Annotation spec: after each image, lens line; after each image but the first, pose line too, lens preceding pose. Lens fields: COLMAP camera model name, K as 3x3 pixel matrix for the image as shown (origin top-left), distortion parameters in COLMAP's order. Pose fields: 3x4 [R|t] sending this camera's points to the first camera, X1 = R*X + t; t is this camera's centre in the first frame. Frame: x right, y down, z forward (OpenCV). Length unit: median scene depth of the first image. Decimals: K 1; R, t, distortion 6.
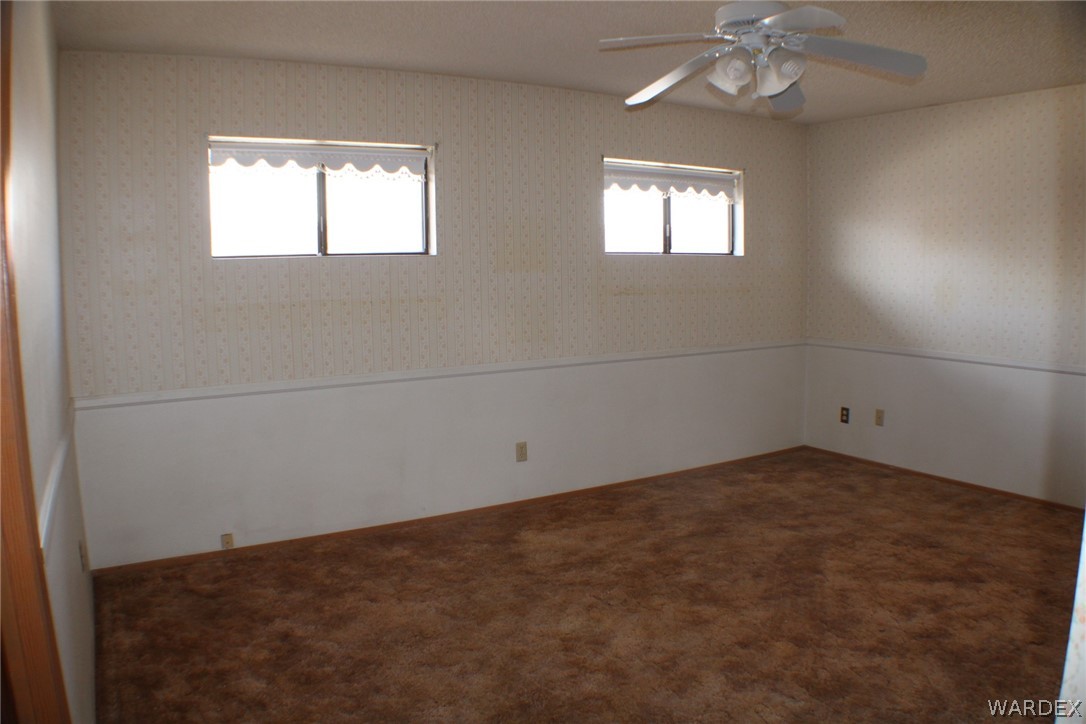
lens RADIAL K [[802.5, 0, 543.0], [0, 802.5, 362.0], [0, 0, 1]] dist [-0.214055, 0.066493]
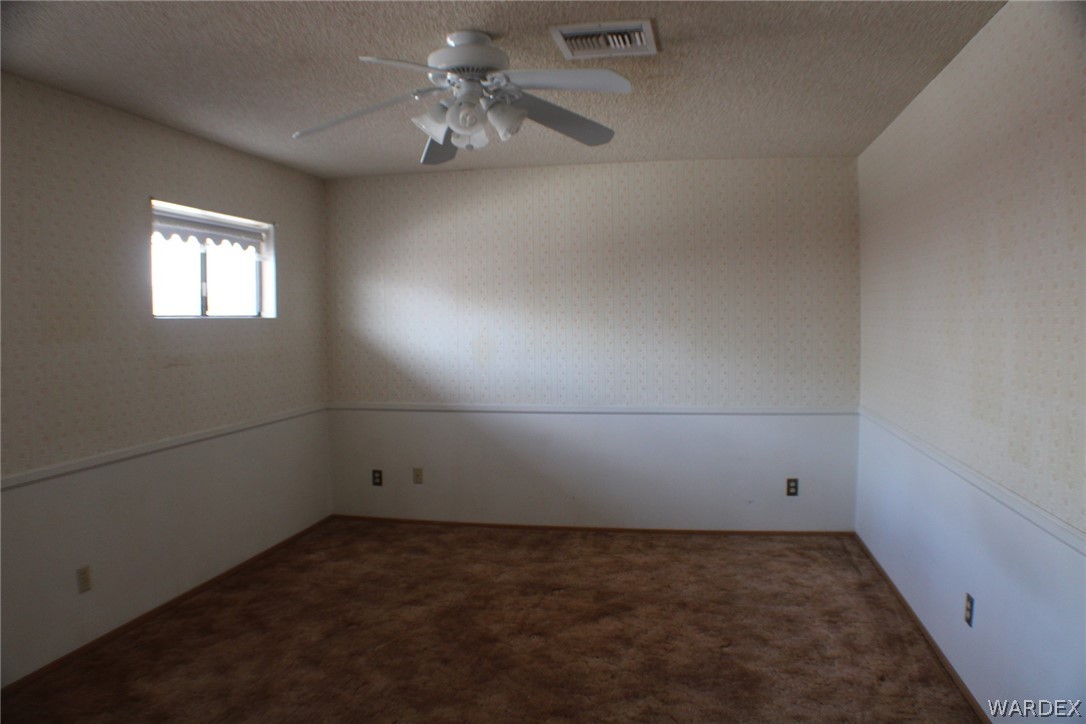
lens RADIAL K [[802.5, 0, 543.0], [0, 802.5, 362.0], [0, 0, 1]] dist [-0.214055, 0.066493]
pose [[0.667543, -0.038077, 0.743597, -0.220863], [0.091226, 0.995350, -0.030927, -0.028278], [-0.738962, 0.088480, 0.667912, 0.180374]]
